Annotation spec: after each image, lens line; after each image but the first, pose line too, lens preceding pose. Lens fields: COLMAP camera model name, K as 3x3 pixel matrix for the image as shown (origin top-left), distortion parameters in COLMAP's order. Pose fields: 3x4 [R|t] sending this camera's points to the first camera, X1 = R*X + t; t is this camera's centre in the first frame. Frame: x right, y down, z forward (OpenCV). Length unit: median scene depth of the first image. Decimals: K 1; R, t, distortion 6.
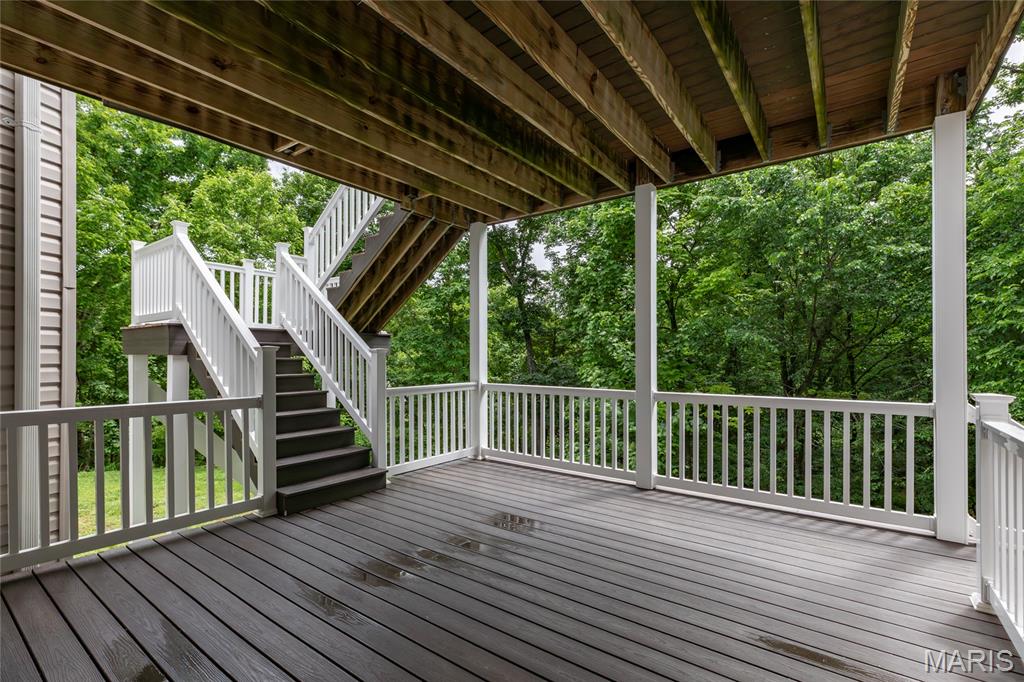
lens RADIAL K [[464.1, 0, 512.2], [0, 464.1, 355.4], [0, 0, 1]] dist [0.000916, 0.000096]
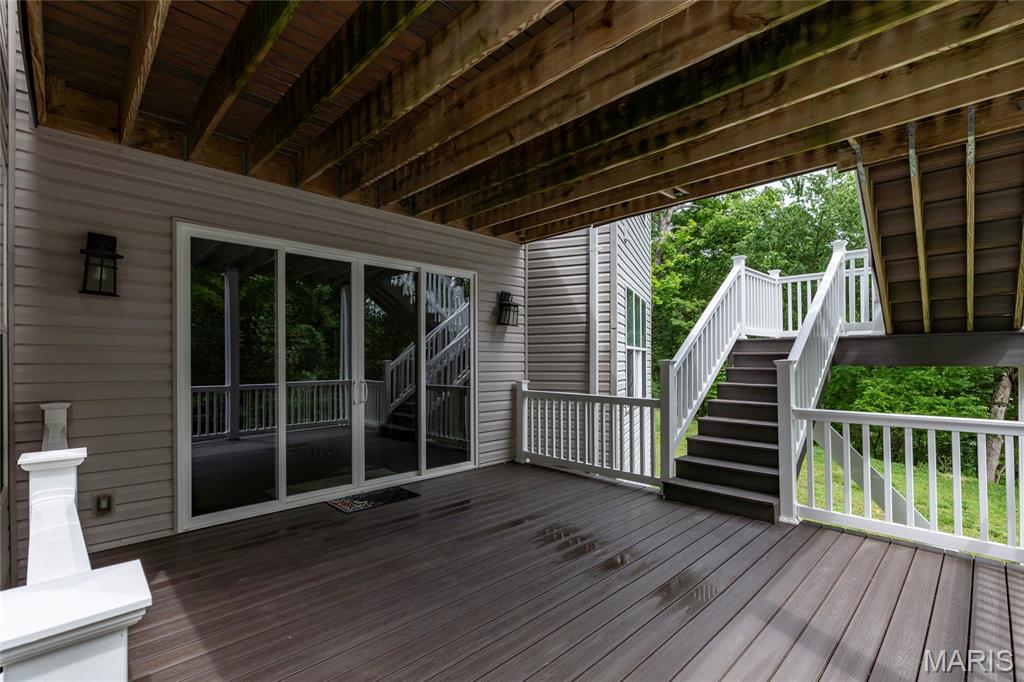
lens RADIAL K [[464.1, 0, 512.2], [0, 464.1, 355.4], [0, 0, 1]] dist [0.000916, 0.000096]
pose [[-0.160699, -0.020155, -0.986798, 0.872825], [-0.001219, 0.999795, -0.020222, -0.003973], [0.987003, -0.002047, -0.160690, 0.907565]]
